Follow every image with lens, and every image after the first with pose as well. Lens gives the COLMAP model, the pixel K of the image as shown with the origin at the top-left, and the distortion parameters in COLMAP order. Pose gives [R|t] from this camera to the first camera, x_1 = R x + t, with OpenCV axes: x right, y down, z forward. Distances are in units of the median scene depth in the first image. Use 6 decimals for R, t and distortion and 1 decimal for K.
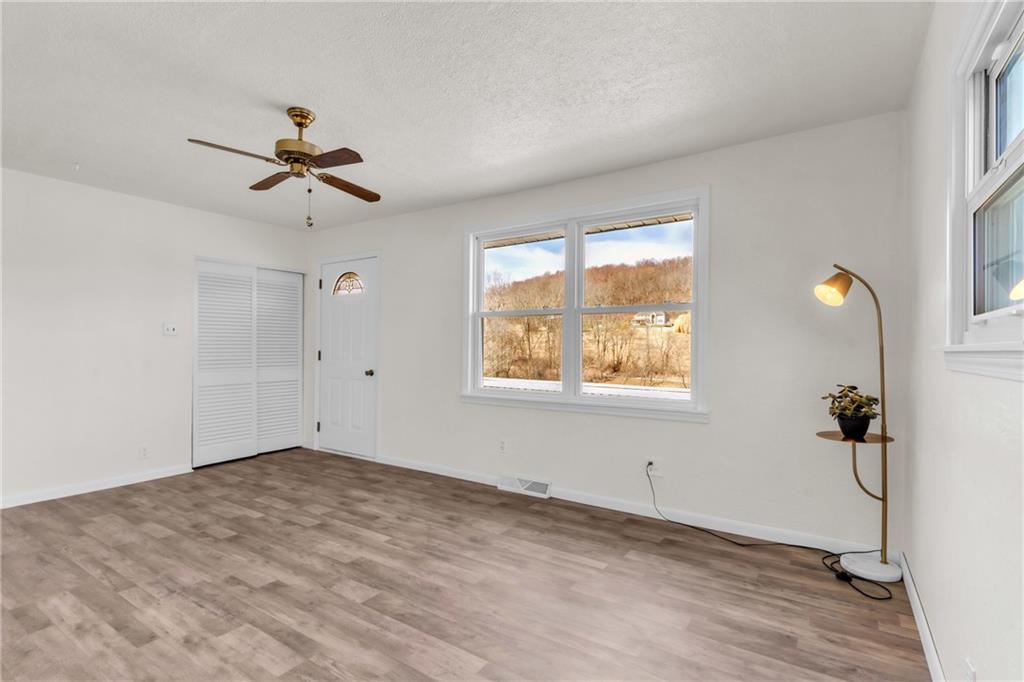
lens RADIAL K [[485.4, 0, 504.2], [0, 485.4, 348.8], [0, 0, 1]] dist [0.003718, -0.000582]
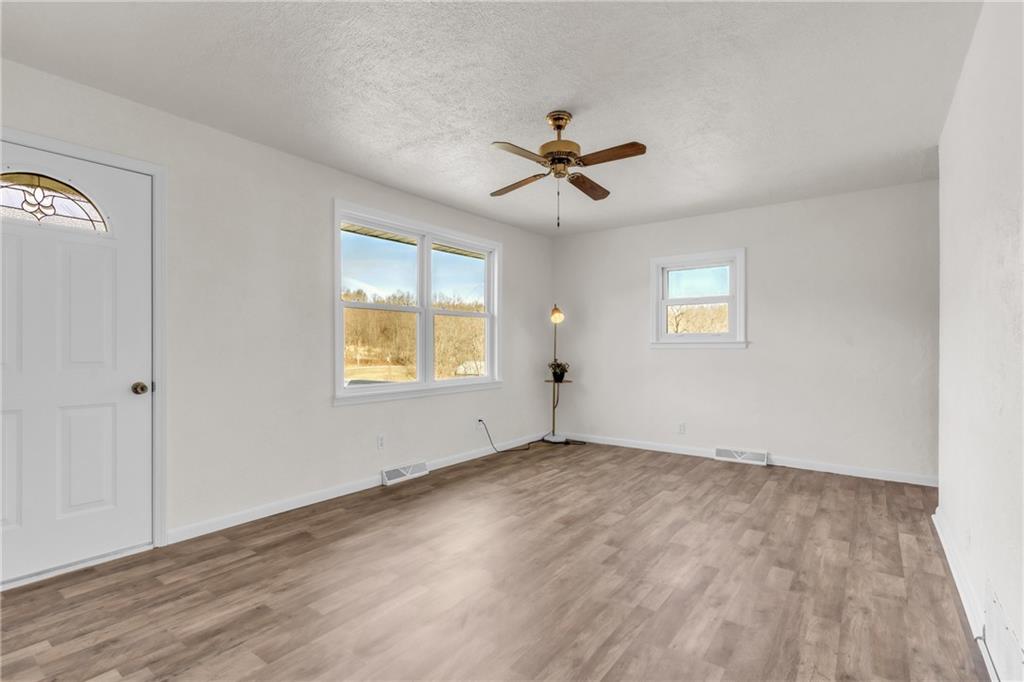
lens RADIAL K [[485.4, 0, 514.6], [0, 485.4, 339.2], [0, 0, 1]] dist [0.003718, -0.000582]
pose [[0.045085, 0.008567, 0.998946, -1.287715], [0.001666, 0.999961, -0.008651, 0.003304], [-0.998982, 0.002054, 0.045069, 0.918275]]
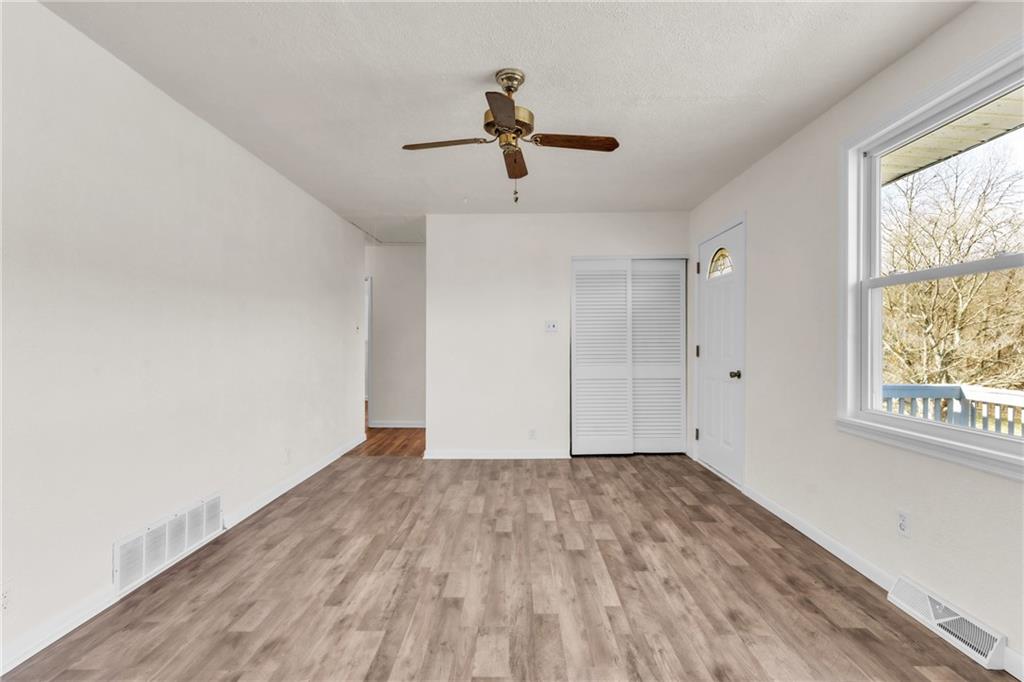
lens RADIAL K [[485.4, 0, 517.1], [0, 485.4, 342.9], [0, 0, 1]] dist [0.003718, -0.000582]
pose [[0.555576, -0.002097, -0.831463, 0.276854], [0.002053, 0.999997, -0.001150, -0.001328], [0.831463, -0.001068, 0.555579, 0.458446]]
